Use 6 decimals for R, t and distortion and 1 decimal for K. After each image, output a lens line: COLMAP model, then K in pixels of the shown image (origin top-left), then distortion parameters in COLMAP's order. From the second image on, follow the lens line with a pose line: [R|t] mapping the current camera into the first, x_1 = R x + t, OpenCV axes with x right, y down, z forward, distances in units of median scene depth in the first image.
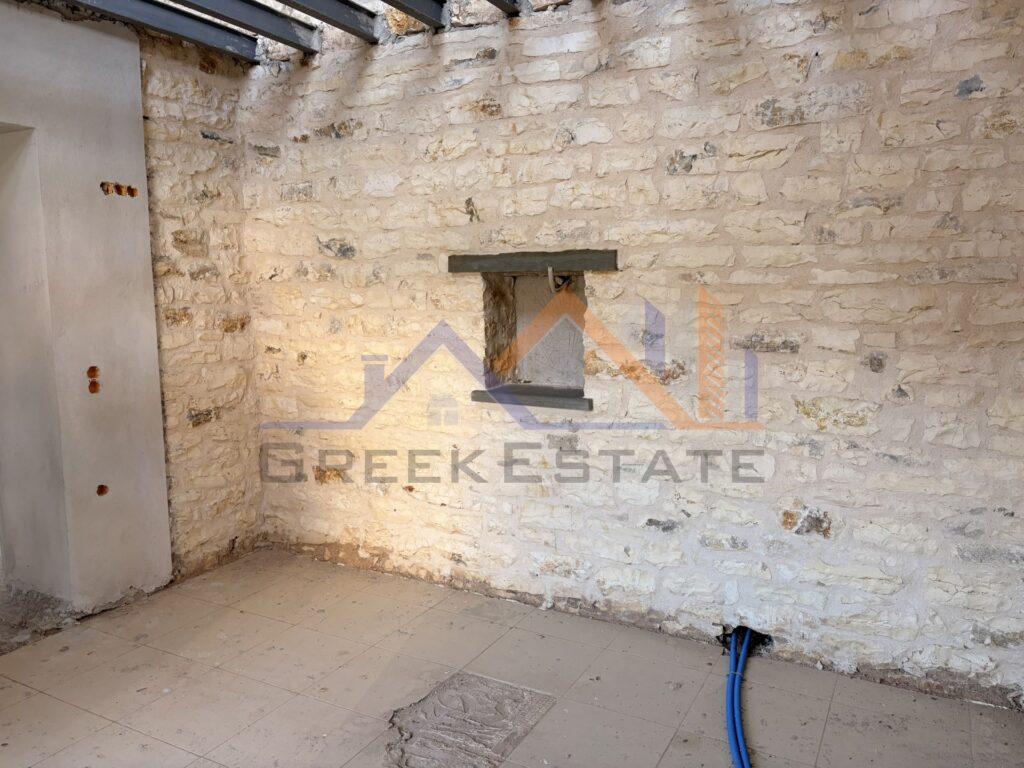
lens RADIAL K [[770.6, 0, 511.1], [0, 770.6, 393.3], [0, 0, 1]] dist [0.041678, -0.054436]
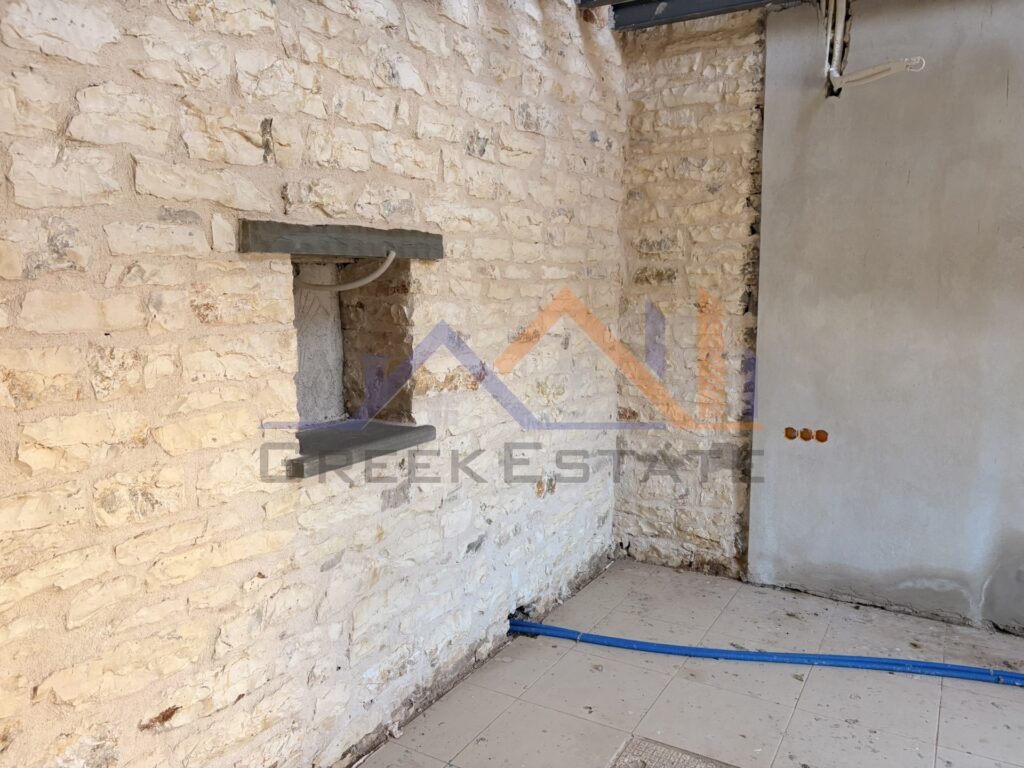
lens RADIAL K [[770.6, 0, 512.9], [0, 770.6, 379.4], [0, 0, 1]] dist [0.041678, -0.054436]
pose [[0.037774, -0.128048, 0.991048, -0.598237], [0.133660, 0.983492, 0.121977, -0.110235], [-0.990307, 0.127856, 0.054265, 0.792990]]
